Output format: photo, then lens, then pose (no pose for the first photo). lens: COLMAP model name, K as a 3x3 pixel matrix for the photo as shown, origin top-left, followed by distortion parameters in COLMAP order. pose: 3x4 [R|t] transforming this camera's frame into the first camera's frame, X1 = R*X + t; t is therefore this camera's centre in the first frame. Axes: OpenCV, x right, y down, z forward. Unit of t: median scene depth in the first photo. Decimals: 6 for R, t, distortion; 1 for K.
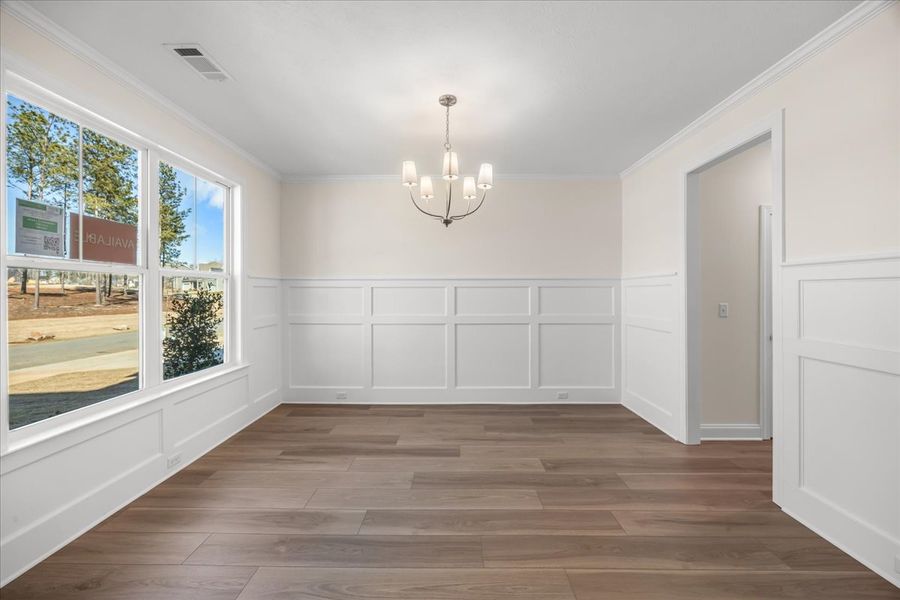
lens RADIAL K [[342.6, 0, 447.1], [0, 342.6, 291.5], [0, 0, 1]] dist [-0.004014, -0.000008]
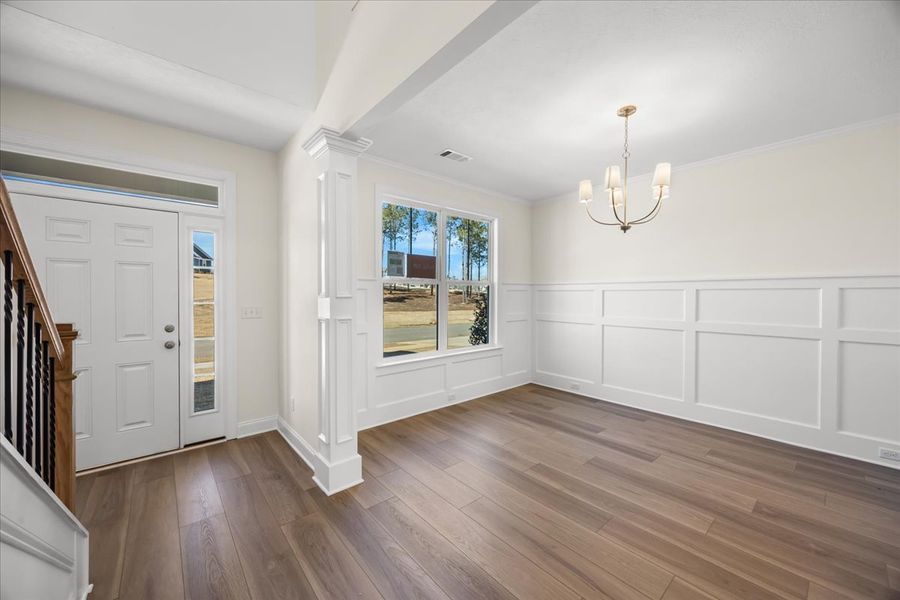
lens RADIAL K [[342.6, 0, 453.2], [0, 342.6, 296.7], [0, 0, 1]] dist [-0.004014, -0.000008]
pose [[0.663388, 0.007030, -0.748242, 0.355506], [-0.001629, 0.999967, 0.007951, -0.000887], [0.748274, -0.004056, 0.663378, -0.071154]]
